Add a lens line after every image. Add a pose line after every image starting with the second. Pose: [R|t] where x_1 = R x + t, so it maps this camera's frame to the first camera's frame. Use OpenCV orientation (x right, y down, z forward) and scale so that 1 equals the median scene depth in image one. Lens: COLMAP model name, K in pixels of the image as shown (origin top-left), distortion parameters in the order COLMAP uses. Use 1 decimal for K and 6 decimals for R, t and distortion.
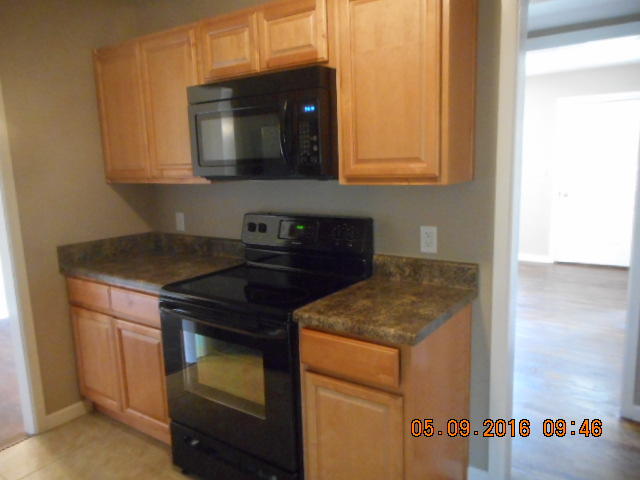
lens RADIAL K [[483.2, 0, 320.0], [0, 483.2, 240.0], [0, 0, 1]] dist [0.003221, 0.000678]
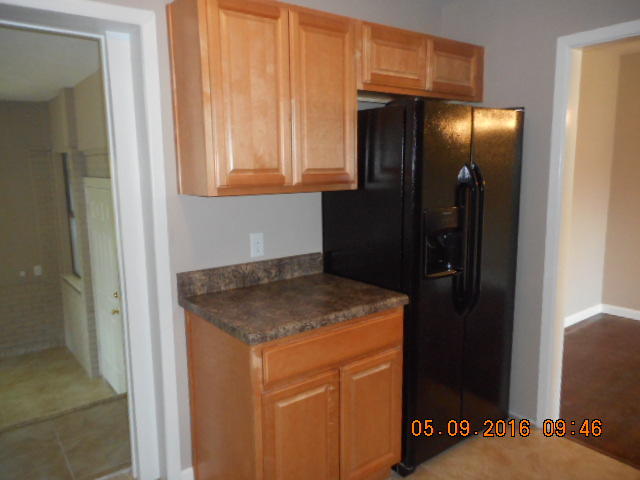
lens RADIAL K [[483.2, 0, 320.0], [0, 483.2, 240.0], [0, 0, 1]] dist [0.003221, 0.000678]
pose [[0.296834, -0.118915, 0.947496, -0.829441], [0.157738, 0.984692, 0.074167, -0.073567], [-0.941811, 0.127441, 0.311047, 0.552966]]
